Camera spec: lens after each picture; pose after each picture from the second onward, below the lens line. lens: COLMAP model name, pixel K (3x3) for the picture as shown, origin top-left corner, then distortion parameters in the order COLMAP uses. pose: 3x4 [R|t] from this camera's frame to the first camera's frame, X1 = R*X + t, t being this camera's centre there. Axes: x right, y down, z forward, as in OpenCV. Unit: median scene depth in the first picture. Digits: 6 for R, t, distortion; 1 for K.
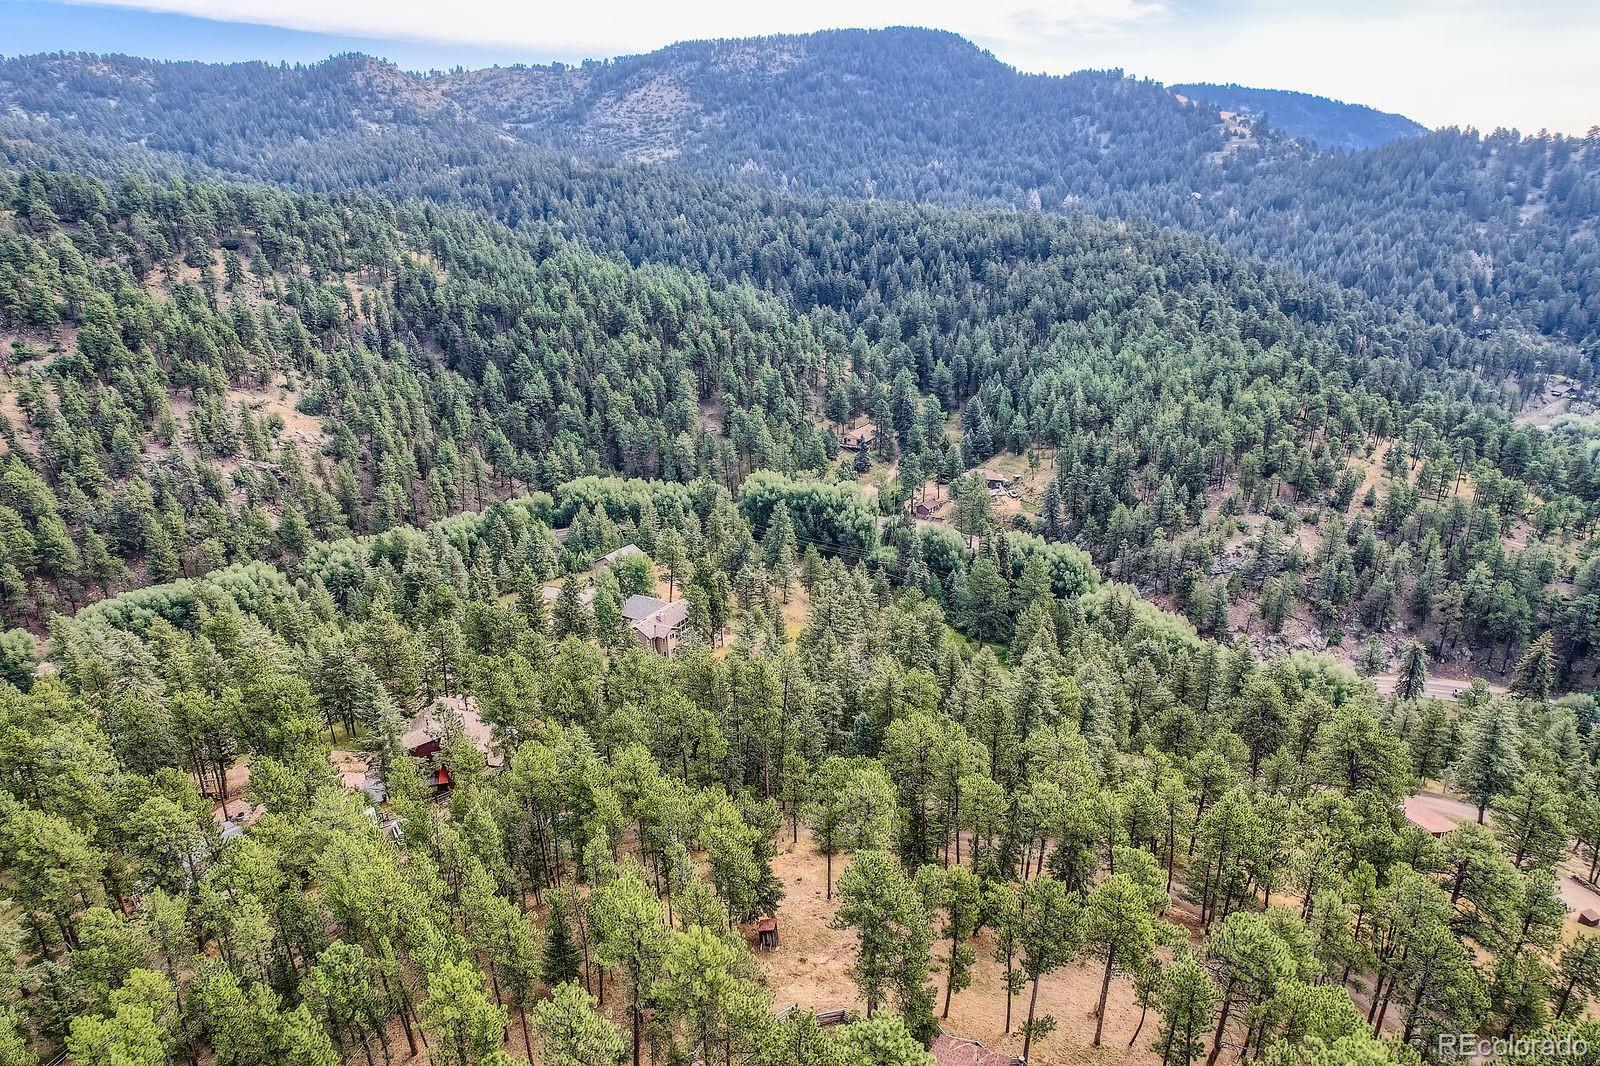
lens RADIAL K [[1027.0, 0, 810.2], [0, 1027.0, 536.6], [0, 0, 1]] dist [-0.071792, 0.070227]
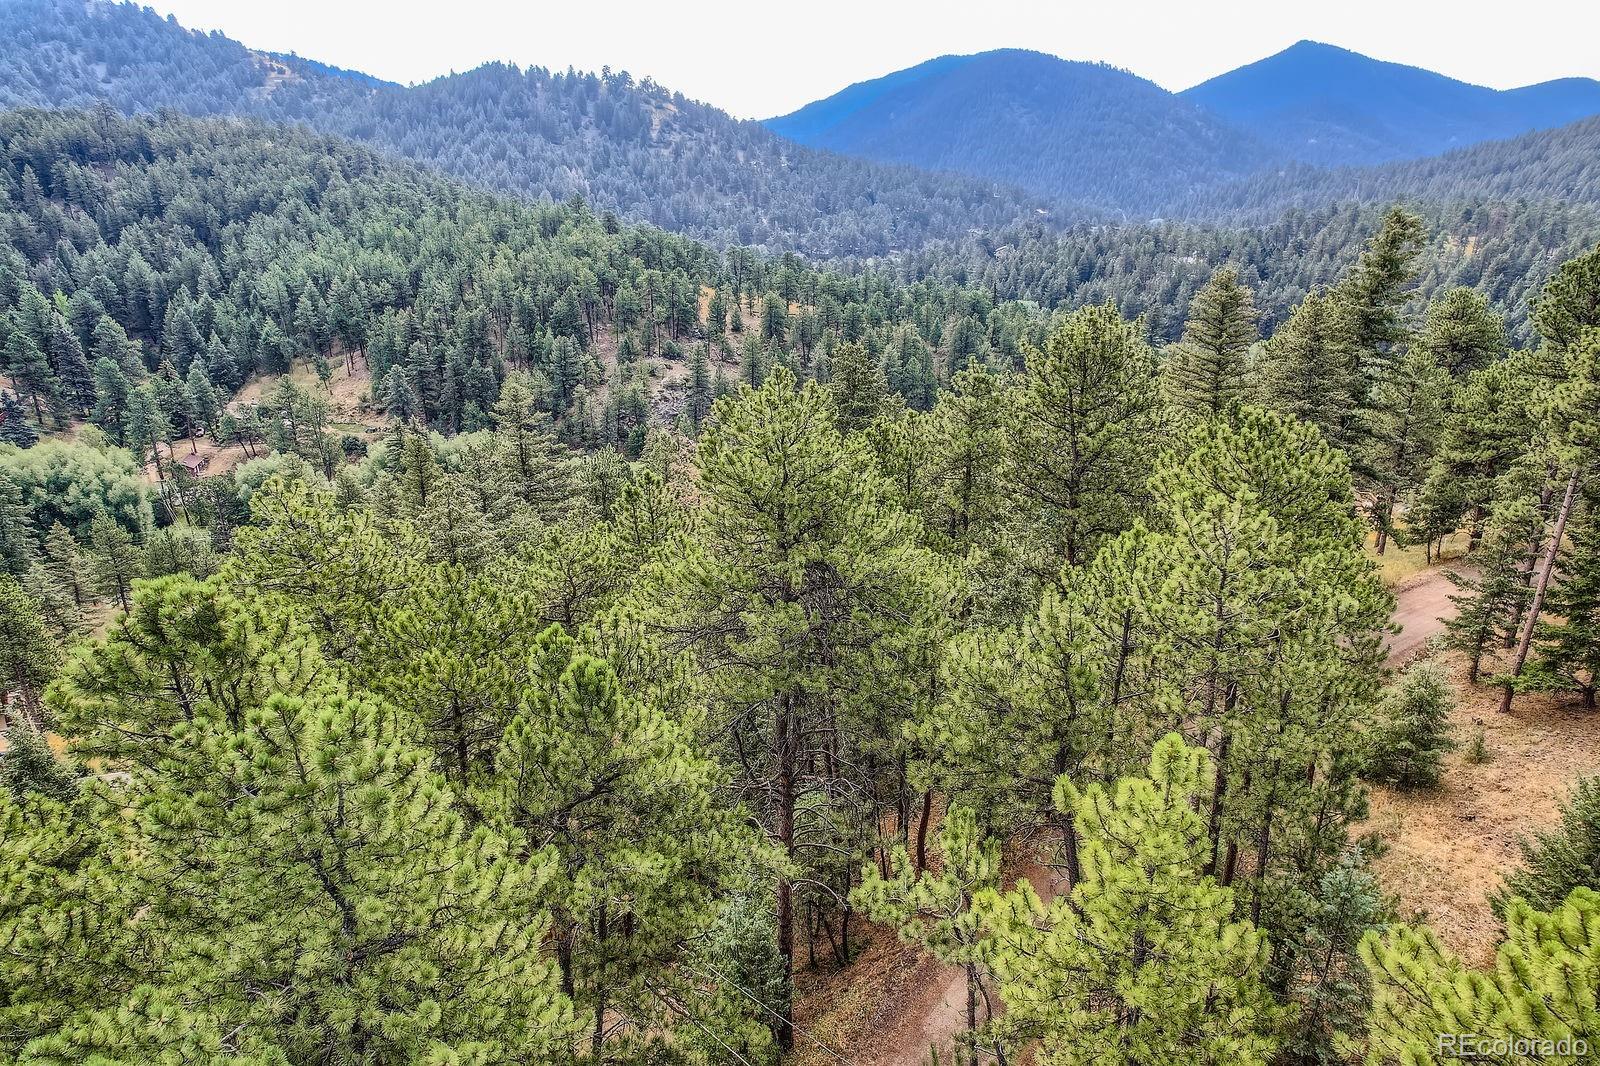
lens RADIAL K [[1027.0, 0, 810.2], [0, 1027.0, 536.6], [0, 0, 1]] dist [-0.071792, 0.070227]
pose [[0.639995, -0.276199, 0.717022, -0.080631], [0.267095, 0.954937, 0.129444, 0.029009], [-0.720463, 0.108669, 0.684926, 0.214789]]
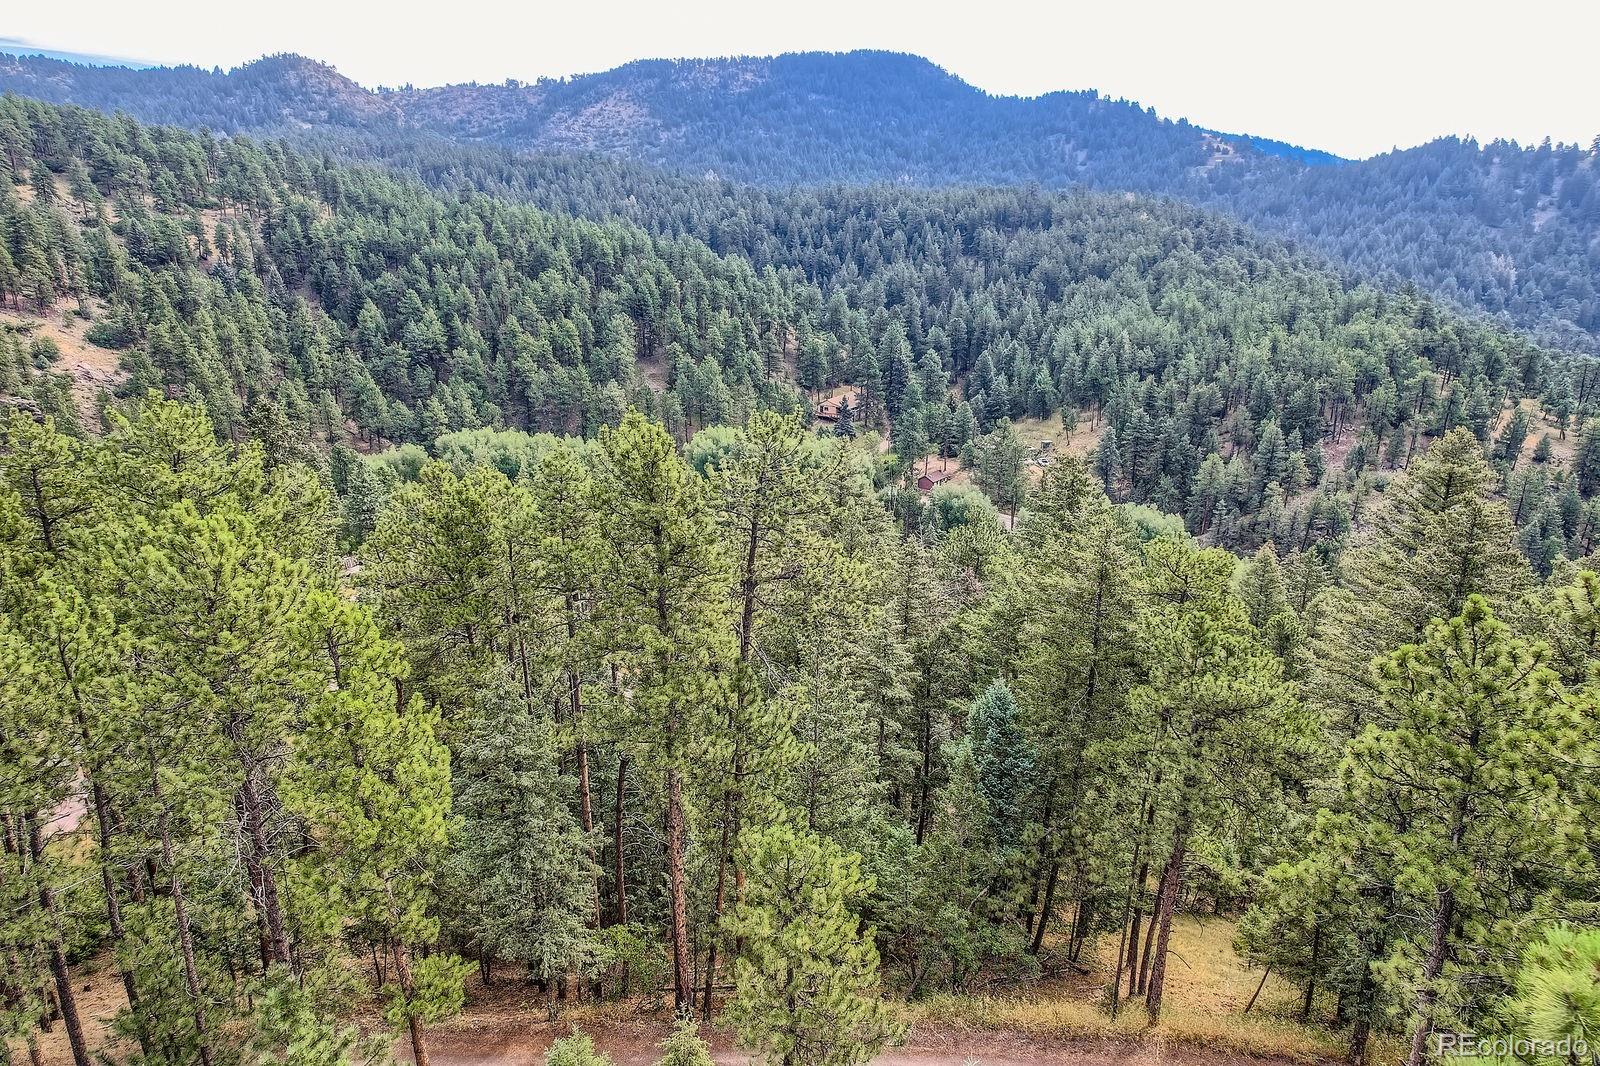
lens RADIAL K [[1027.0, 0, 810.2], [0, 1027.0, 536.6], [0, 0, 1]] dist [-0.071792, 0.070227]
pose [[0.999227, 0.005003, 0.038993, -0.004769], [-0.003150, 0.998869, -0.047445, 0.038901], [-0.039186, 0.047285, 0.998112, 0.188021]]
